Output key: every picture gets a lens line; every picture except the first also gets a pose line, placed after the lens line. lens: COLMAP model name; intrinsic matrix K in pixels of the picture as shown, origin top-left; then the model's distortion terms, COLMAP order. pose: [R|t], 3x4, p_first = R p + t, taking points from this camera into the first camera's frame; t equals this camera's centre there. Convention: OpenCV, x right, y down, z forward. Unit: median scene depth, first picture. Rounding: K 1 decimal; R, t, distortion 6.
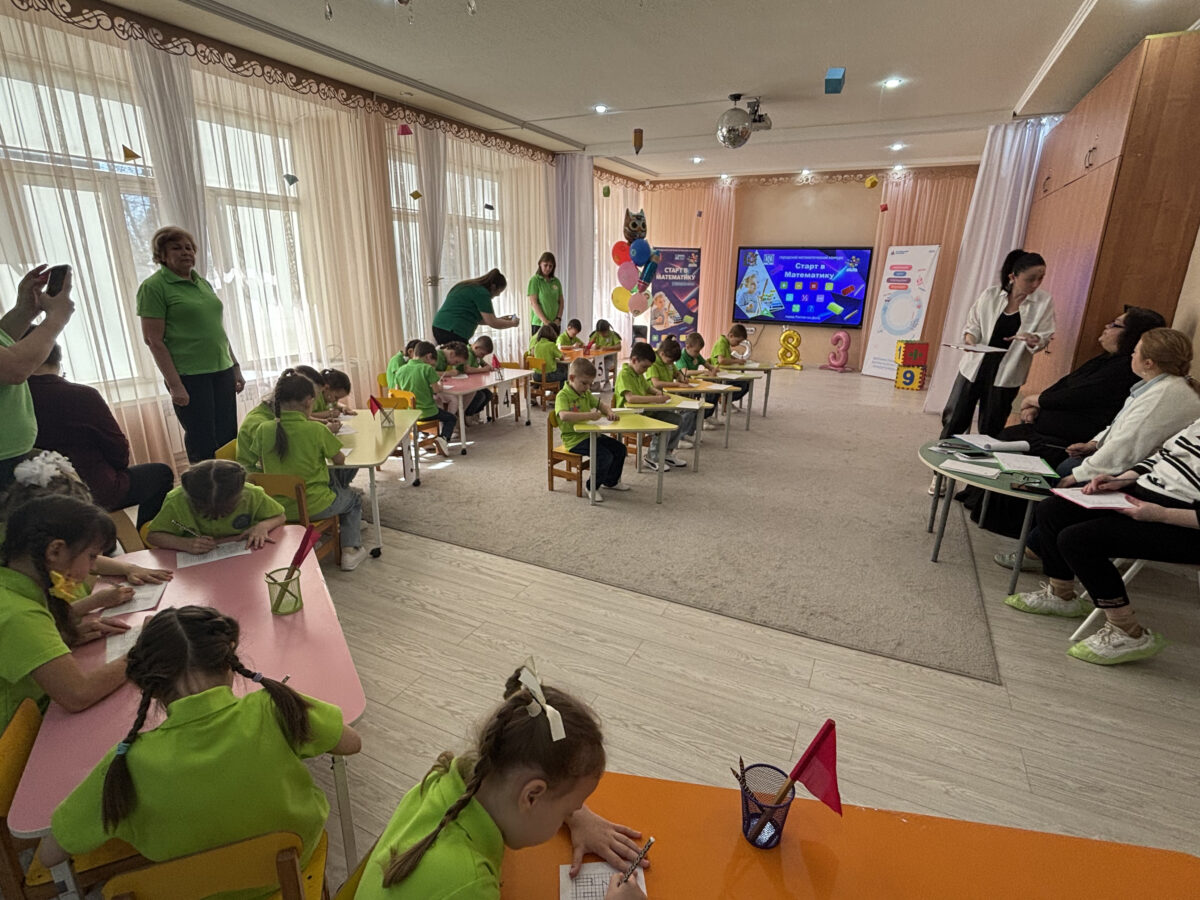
lens RADIAL K [[587.3, 0, 598.9], [0, 587.3, 456.0], [0, 0, 1]] dist [-0.041327, -0.000107]
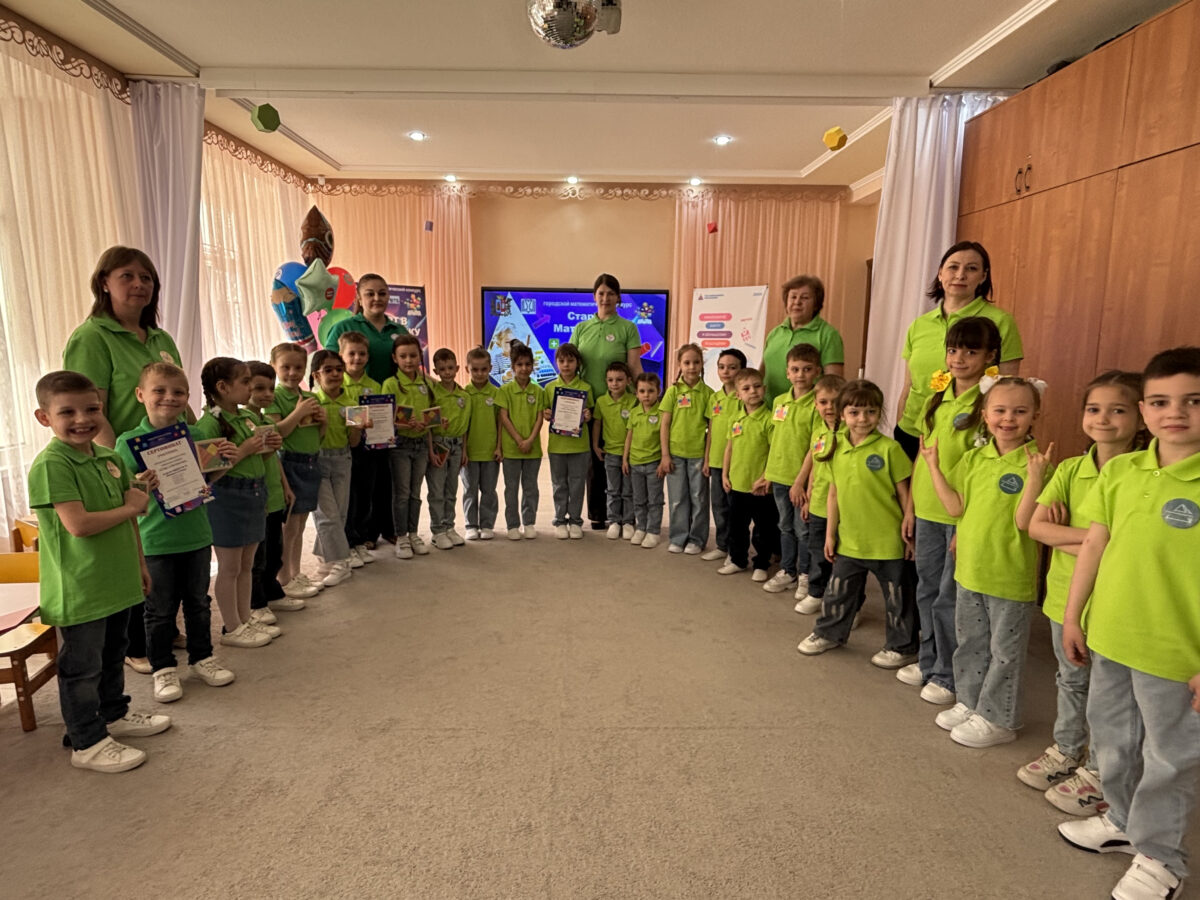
lens RADIAL K [[698.4, 0, 595.7], [0, 698.4, 452.1], [0, 0, 1]] dist [0.000559, -0.001003]
pose [[0.890337, -0.072625, 0.449472, -0.010792], [0.132554, 0.985779, -0.103289, -0.083250], [-0.435579, 0.151541, 0.887303, 0.293595]]
